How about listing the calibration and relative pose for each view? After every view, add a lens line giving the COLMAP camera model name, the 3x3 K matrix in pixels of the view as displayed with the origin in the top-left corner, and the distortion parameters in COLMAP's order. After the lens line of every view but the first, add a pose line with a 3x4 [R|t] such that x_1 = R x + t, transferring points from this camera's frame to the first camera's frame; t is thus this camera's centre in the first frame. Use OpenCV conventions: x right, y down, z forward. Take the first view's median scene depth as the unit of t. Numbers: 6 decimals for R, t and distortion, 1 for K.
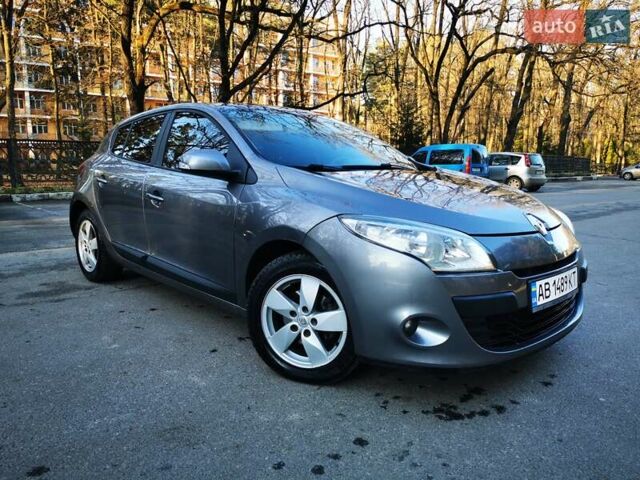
lens RADIAL K [[484.3, 0, 320.0], [0, 484.3, 240.0], [0, 0, 1]] dist [0.082763, -0.114601]
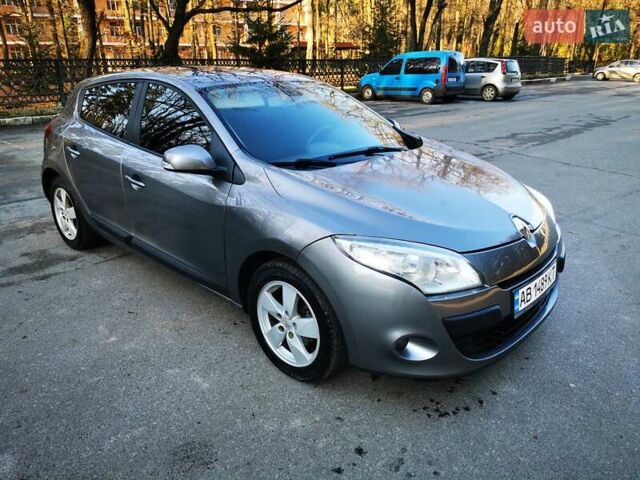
lens RADIAL K [[483.7, 0, 322.0], [0, 483.7, 239.0], [0, 0, 1]] dist [0.078094, -0.107975]
pose [[0.997924, -0.036913, 0.052781, -0.029408], [0.026670, 0.982745, 0.183033, -0.182030], [-0.058626, -0.181245, 0.981689, 0.004843]]
